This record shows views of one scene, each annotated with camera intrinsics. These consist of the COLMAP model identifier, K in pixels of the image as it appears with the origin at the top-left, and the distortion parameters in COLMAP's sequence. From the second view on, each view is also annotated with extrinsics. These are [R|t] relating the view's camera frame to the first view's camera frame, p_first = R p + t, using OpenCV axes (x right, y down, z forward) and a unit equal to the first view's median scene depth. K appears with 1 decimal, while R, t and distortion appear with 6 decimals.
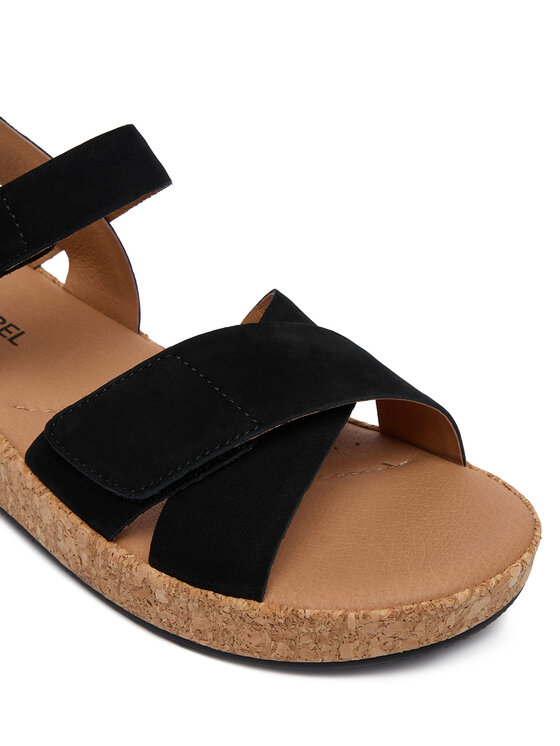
lens RADIAL K [[1118.1, 0, 280.0], [0, 1118.1, 373.0], [0, 0, 1]] dist [-0.031184, -0.054997]
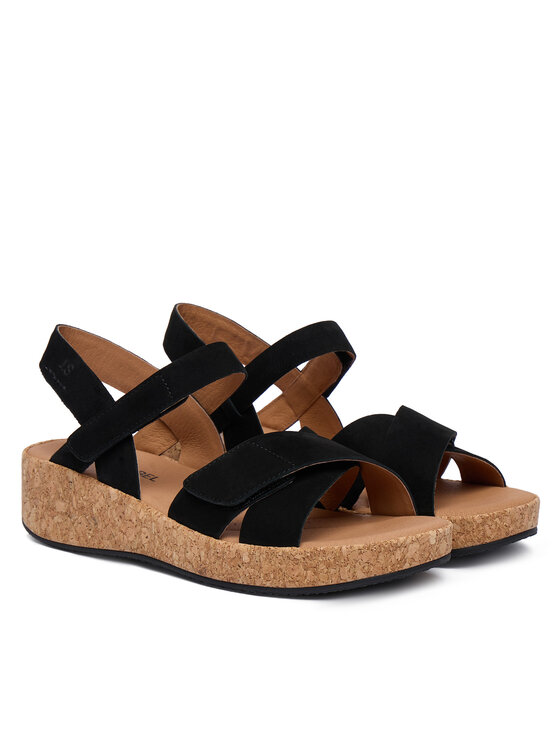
lens RADIAL K [[2097.1, 0, 280.0], [0, 2097.1, 373.0], [0, 0, 1]] dist [-0.043947, -0.157057]
pose [[0.997856, -0.042574, -0.049708, 0.141397], [0.018857, 0.914315, -0.404564, 1.362497], [0.062673, 0.402759, 0.913158, -2.374257]]
